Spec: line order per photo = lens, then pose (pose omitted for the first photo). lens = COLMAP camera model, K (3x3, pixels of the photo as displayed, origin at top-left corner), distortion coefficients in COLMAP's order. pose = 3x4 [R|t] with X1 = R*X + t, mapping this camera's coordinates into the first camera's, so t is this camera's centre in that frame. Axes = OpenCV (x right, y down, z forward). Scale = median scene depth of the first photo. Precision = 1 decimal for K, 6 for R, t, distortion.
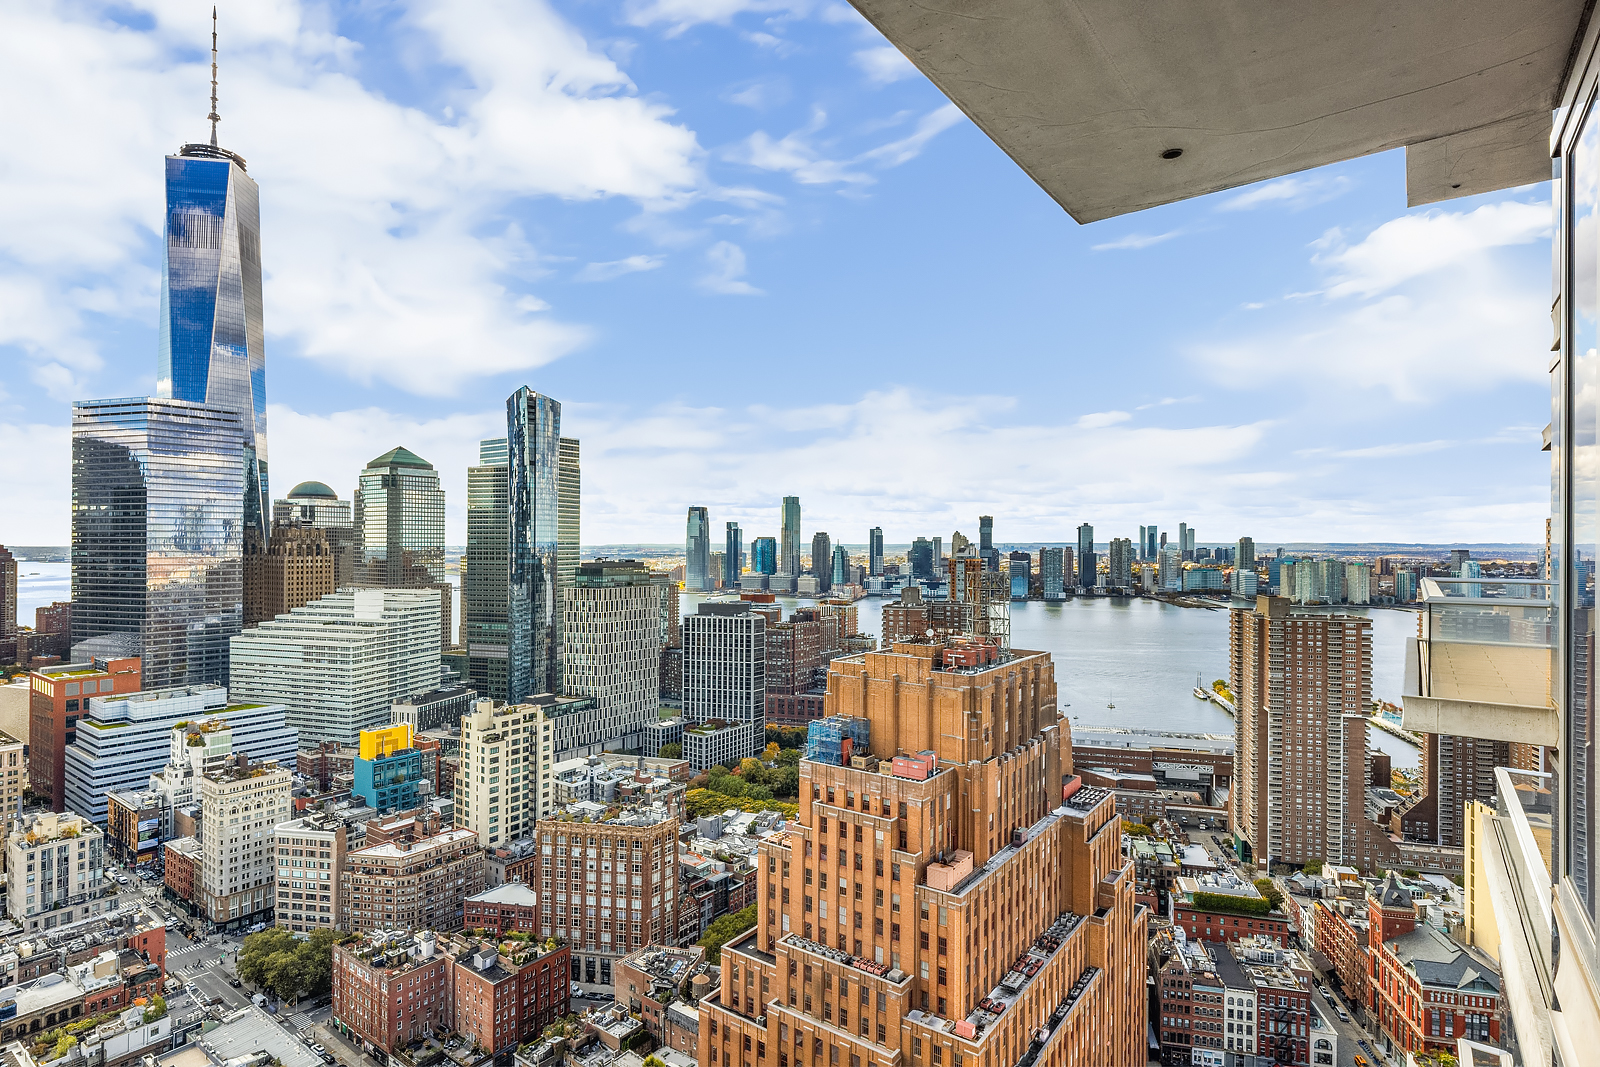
lens RADIAL K [[848.7, 0, 800.0], [0, 848.7, 533.5], [0, 0, 1]] dist [0.004272, 0.000448]
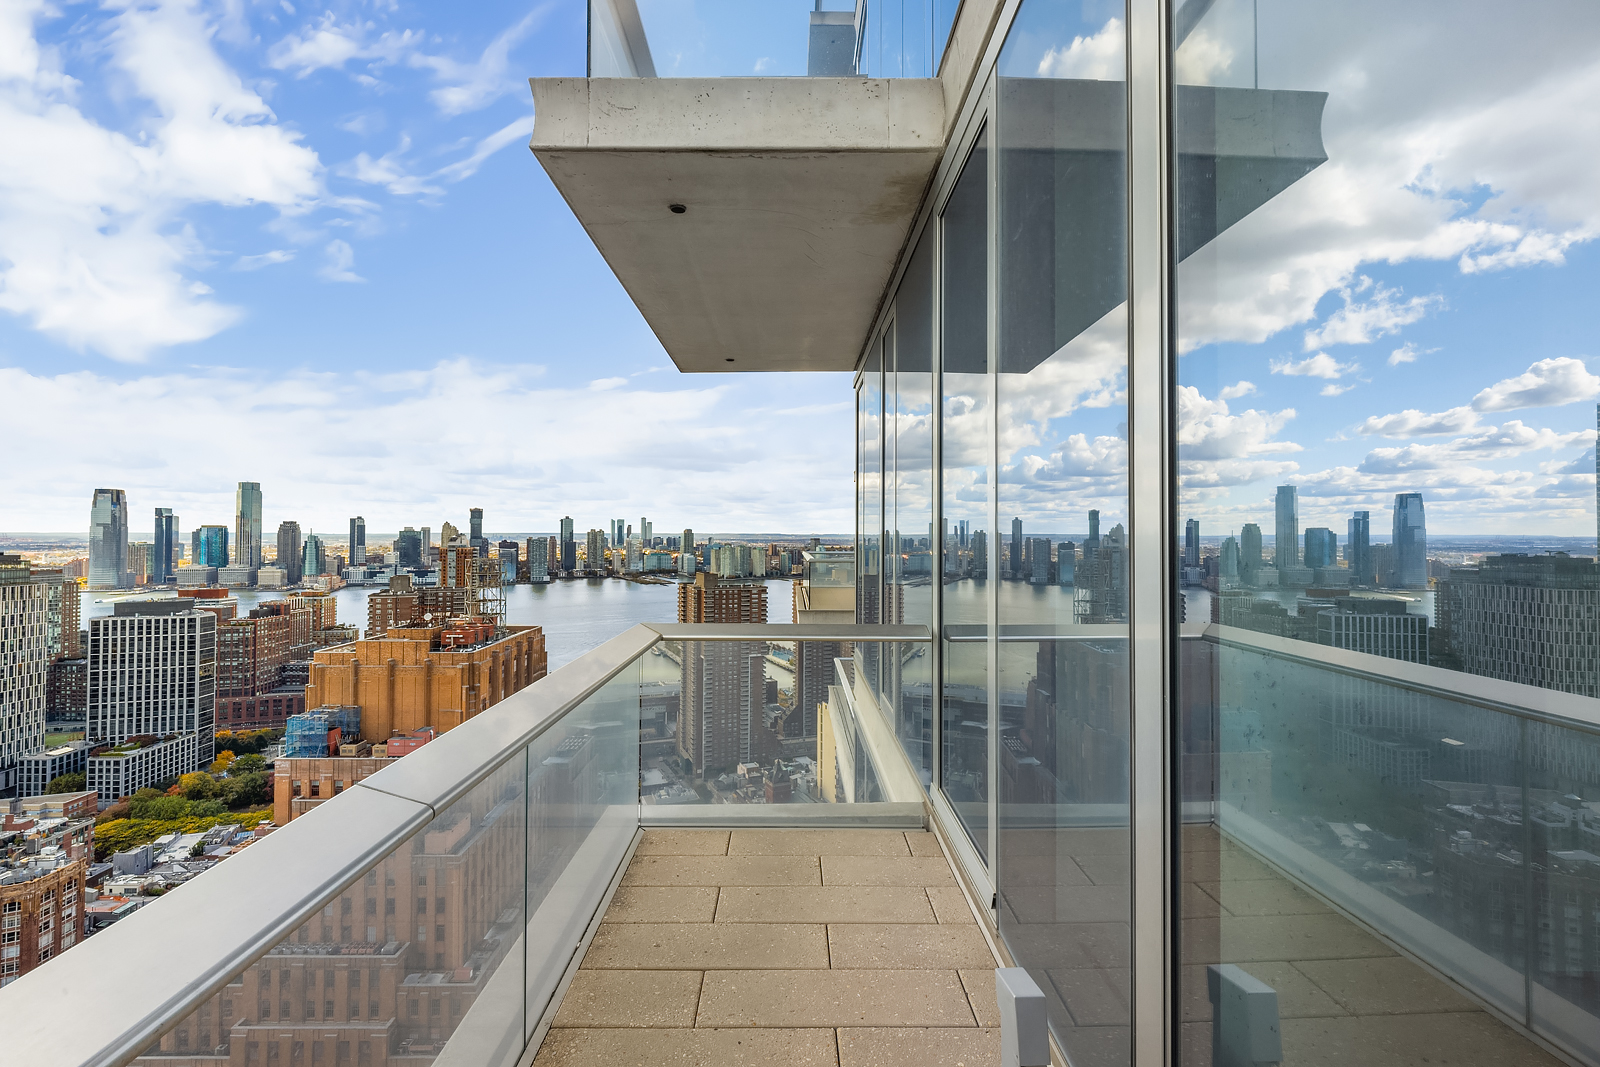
lens RADIAL K [[781.6, 0, 803.1], [0, 781.6, 558.9], [0, 0, 1]] dist [0.095767, -0.000220]
pose [[0.794876, -0.020440, 0.606427, -0.077522], [-0.004462, 0.999209, 0.039527, 0.002562], [-0.606755, -0.034125, 0.794156, -0.078950]]
